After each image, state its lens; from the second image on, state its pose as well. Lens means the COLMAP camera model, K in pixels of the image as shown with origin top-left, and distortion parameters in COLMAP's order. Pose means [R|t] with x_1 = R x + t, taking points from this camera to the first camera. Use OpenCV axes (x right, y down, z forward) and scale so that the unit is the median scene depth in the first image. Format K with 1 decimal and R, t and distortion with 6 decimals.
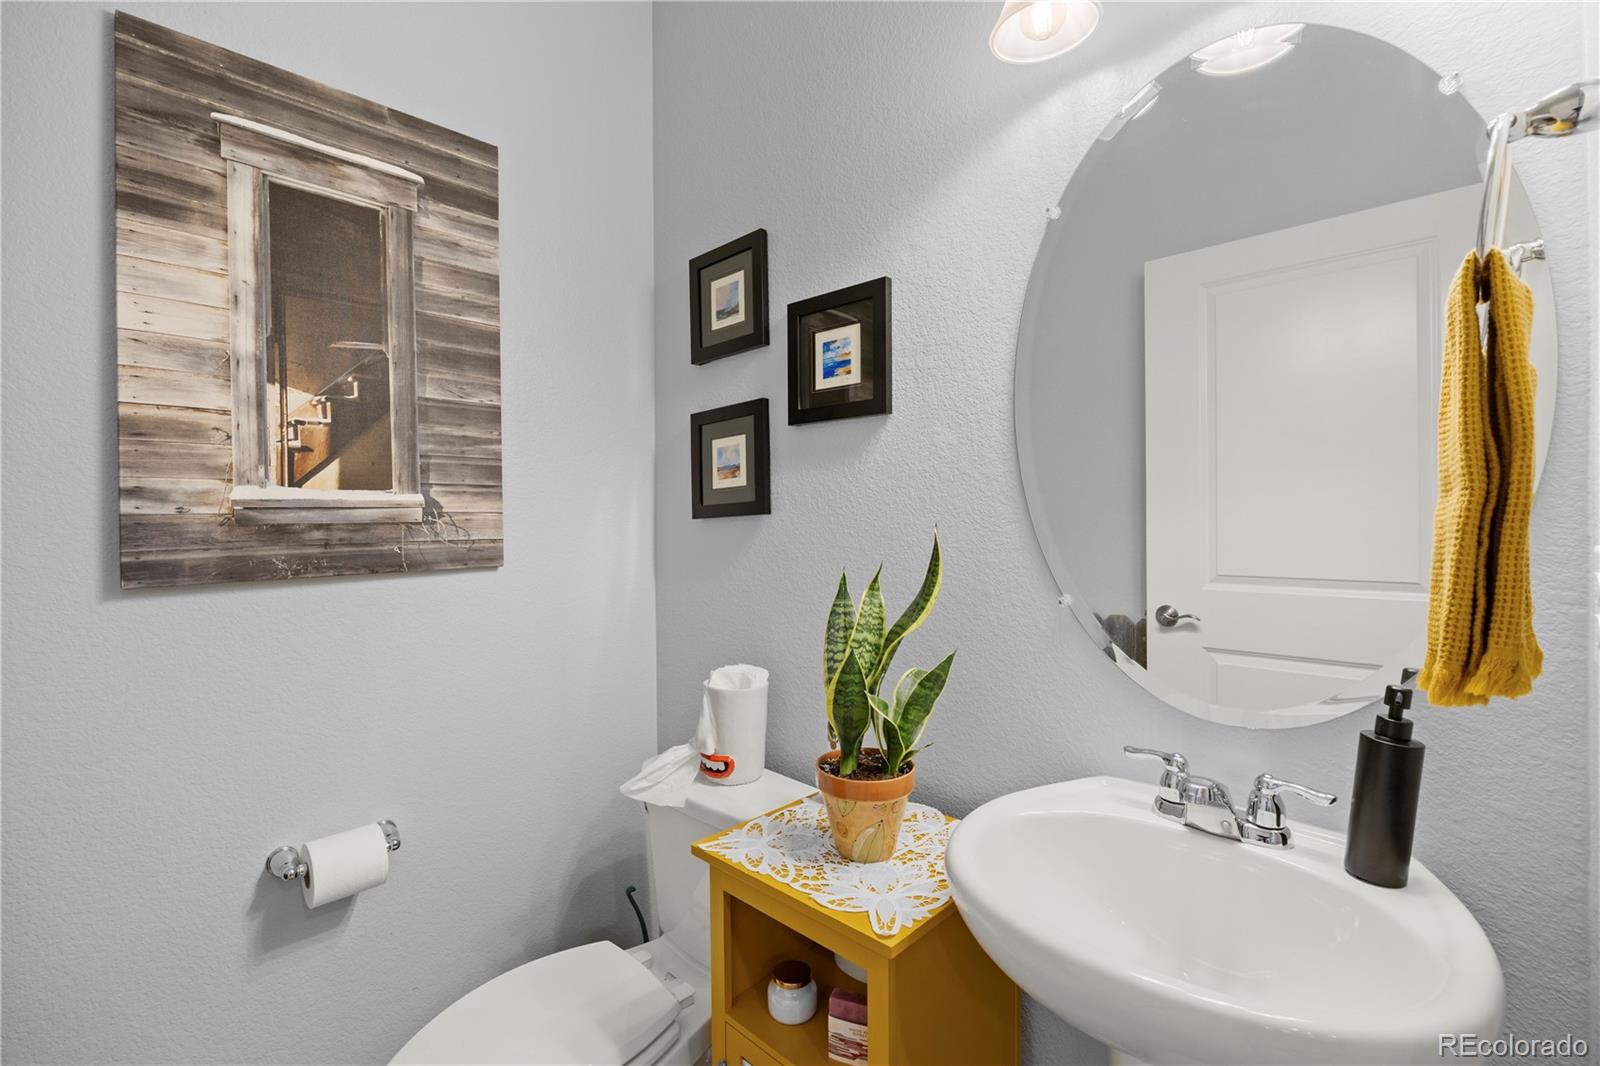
lens RADIAL K [[713.6, 0, 812.4], [0, 713.6, 517.3], [0, 0, 1]] dist [-0.003494, -0.000106]
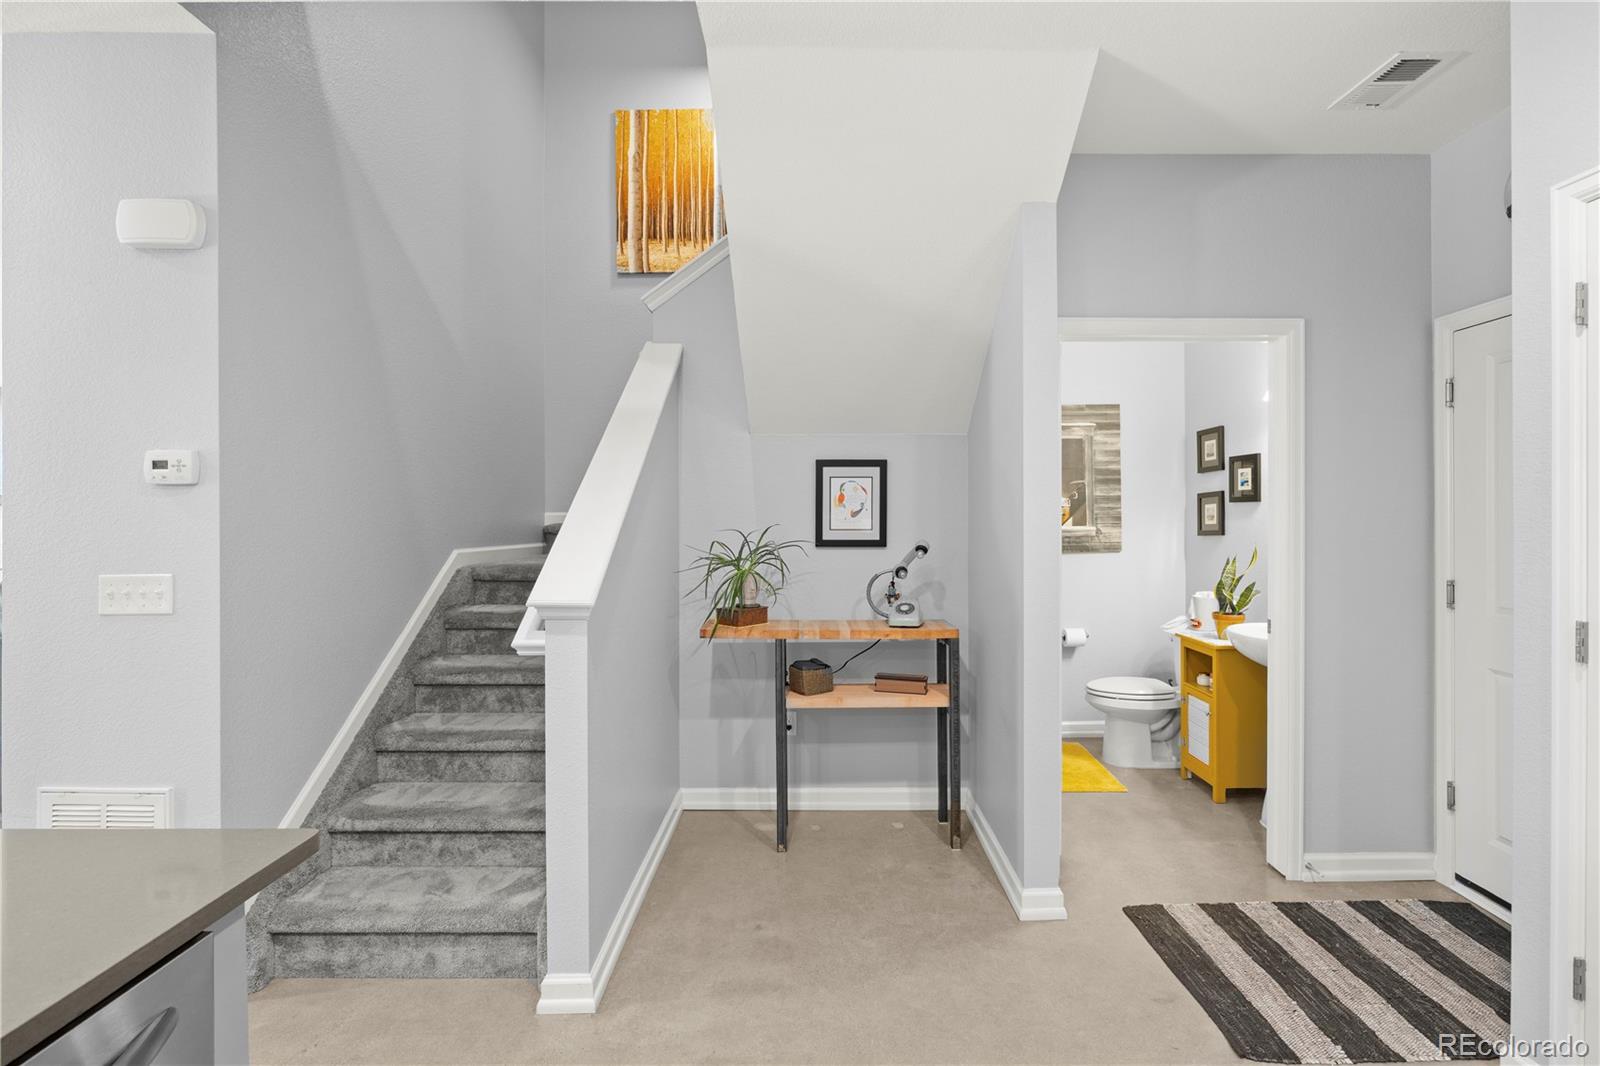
lens RADIAL K [[713.6, 0, 812.4], [0, 713.6, 517.3], [0, 0, 1]] dist [-0.003494, -0.000106]
pose [[0.681337, 0.004774, -0.731955, 0.864417], [0.000436, 0.999976, 0.006928, -0.094052], [0.731970, -0.005040, 0.681318, -1.969763]]
